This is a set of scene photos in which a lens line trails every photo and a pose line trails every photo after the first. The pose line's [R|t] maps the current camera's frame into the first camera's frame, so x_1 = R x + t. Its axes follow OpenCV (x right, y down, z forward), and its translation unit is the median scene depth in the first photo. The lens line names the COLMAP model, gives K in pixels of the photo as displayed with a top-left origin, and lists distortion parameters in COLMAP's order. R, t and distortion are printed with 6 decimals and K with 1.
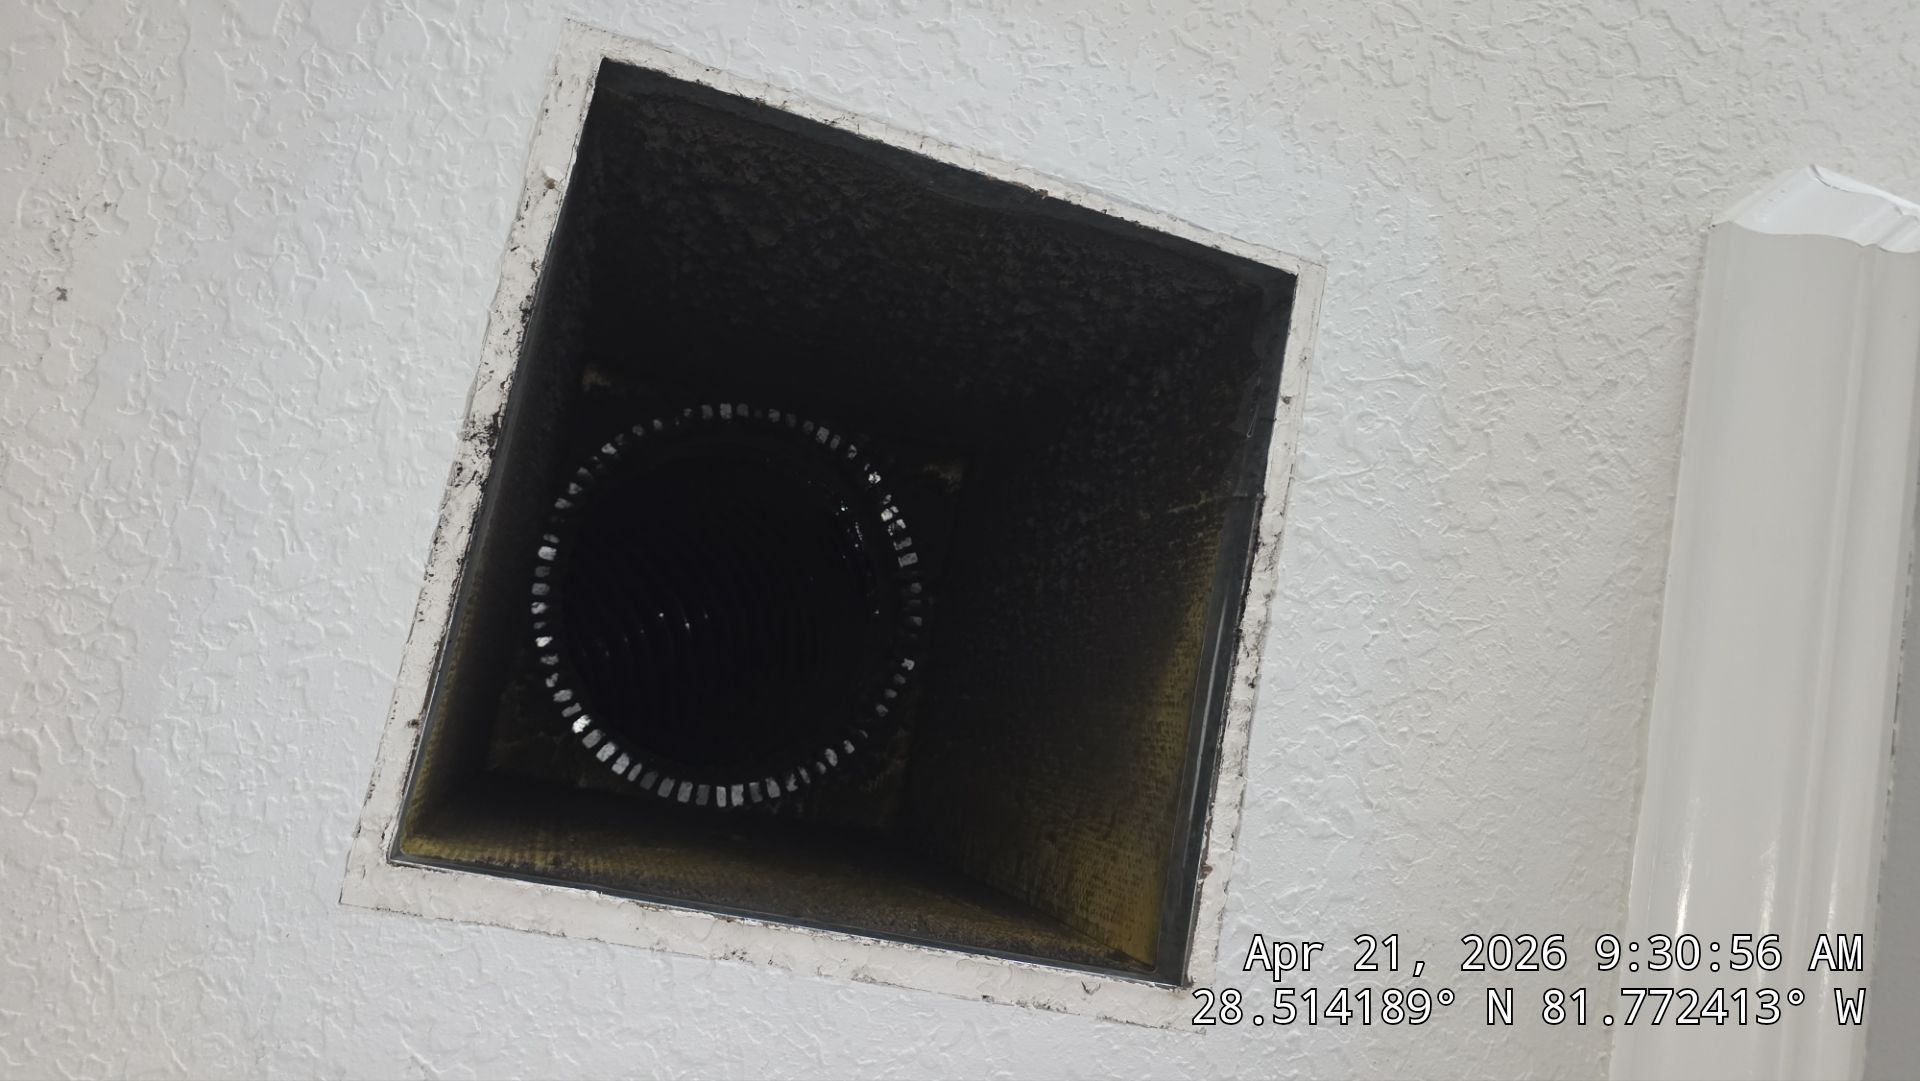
lens RADIAL K [[1333.1, 0, 961.6], [0, 1333.1, 515.1], [0, 0, 1]] dist [0.036427, -0.043774]
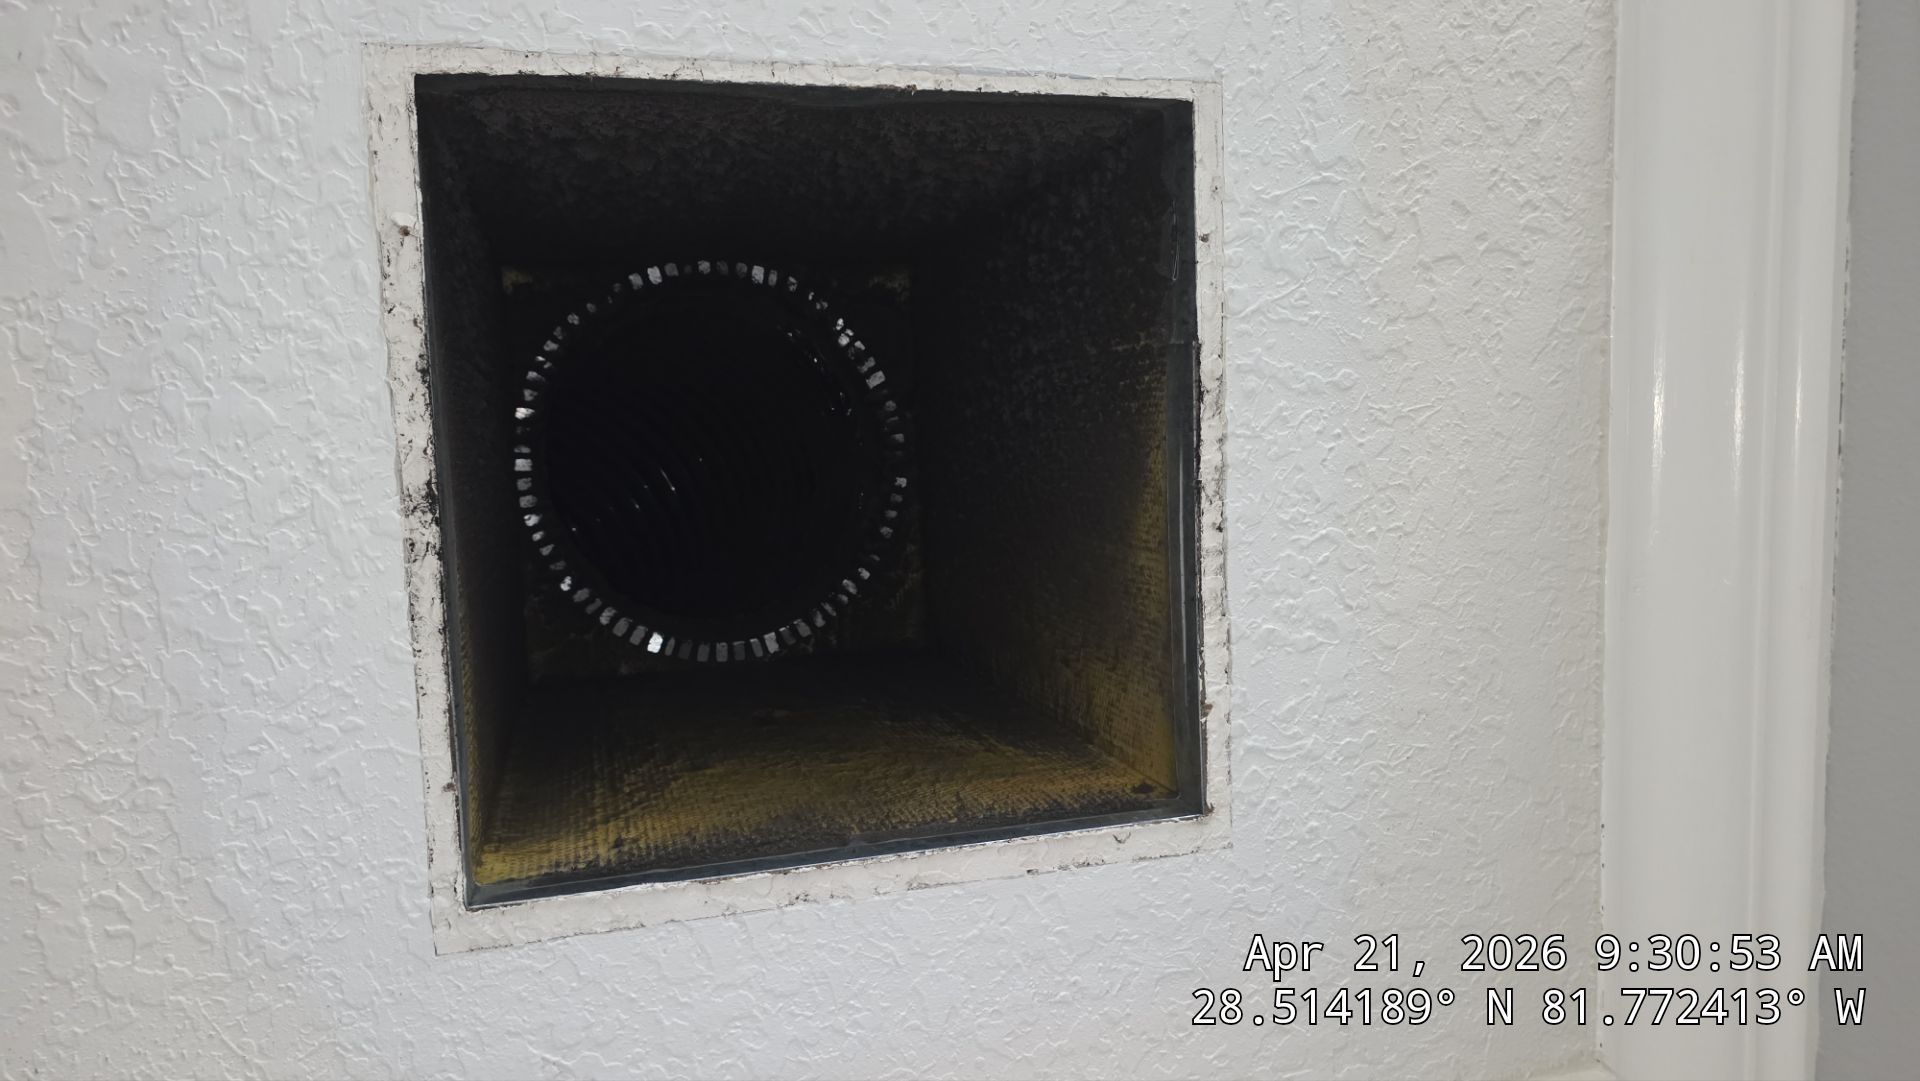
lens RADIAL K [[1338.5, 0, 973.8], [0, 1338.5, 543.7], [0, 0, 1]] dist [0.038443, -0.046009]
pose [[0.974349, -0.223483, -0.026438, 0.058536], [0.222788, 0.941337, 0.253475, -0.173030], [-0.031760, -0.252863, 0.966981, 0.000534]]
